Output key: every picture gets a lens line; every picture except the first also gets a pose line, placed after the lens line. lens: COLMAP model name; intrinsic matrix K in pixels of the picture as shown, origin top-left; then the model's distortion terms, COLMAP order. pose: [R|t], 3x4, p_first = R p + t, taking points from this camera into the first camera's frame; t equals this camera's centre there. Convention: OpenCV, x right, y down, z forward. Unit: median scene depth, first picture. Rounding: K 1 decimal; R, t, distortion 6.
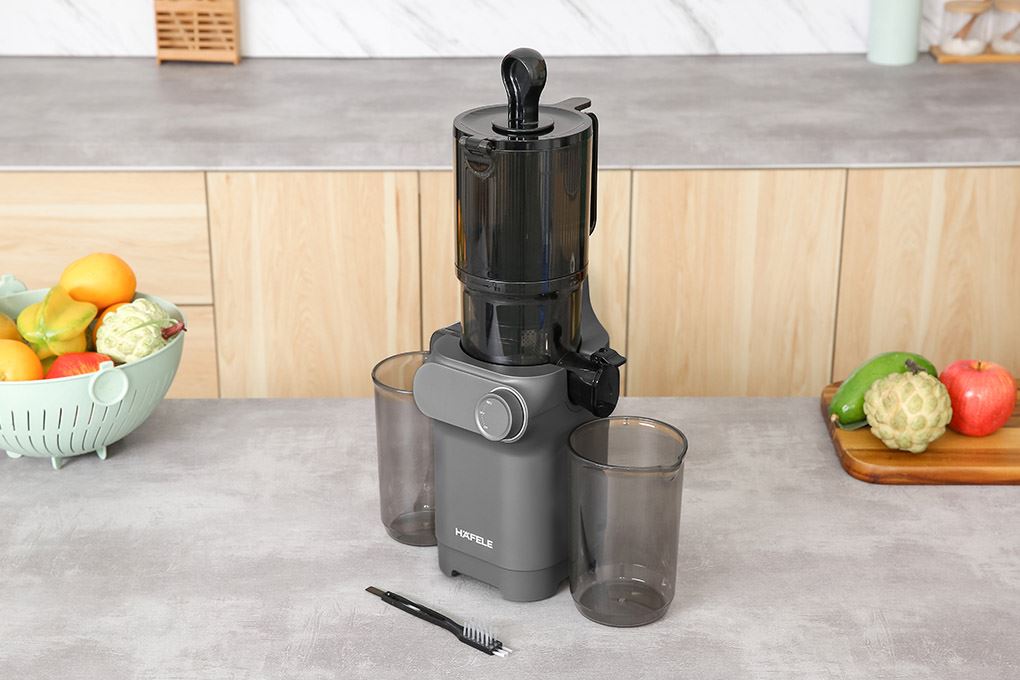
lens RADIAL K [[1722.9, 0, 514.2], [0, 1722.9, 343.3], [0, 0, 1]] dist [0.060794, 0.000000]
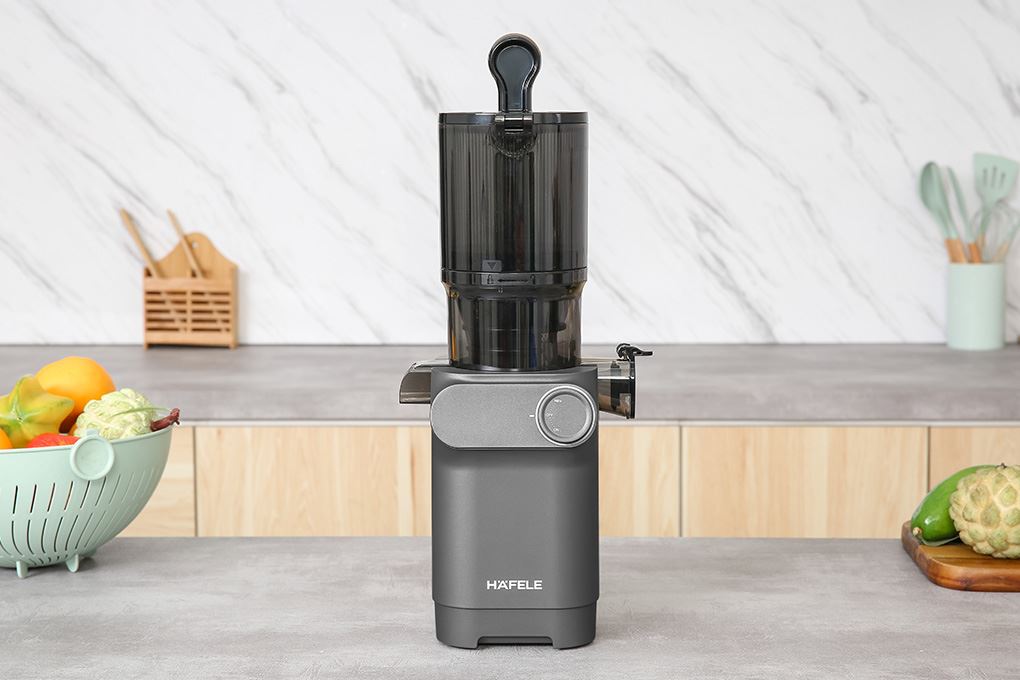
lens RADIAL K [[2040.3, 0, 511.1], [0, 2040.3, 337.6], [0, 0, 1]] dist [0.095390, 0.000000]
pose [[0.999836, -0.004818, -0.017435, 0.000993], [-0.000160, 0.961487, -0.274850, 0.232560], [0.018087, 0.274807, 0.961329, -0.015187]]
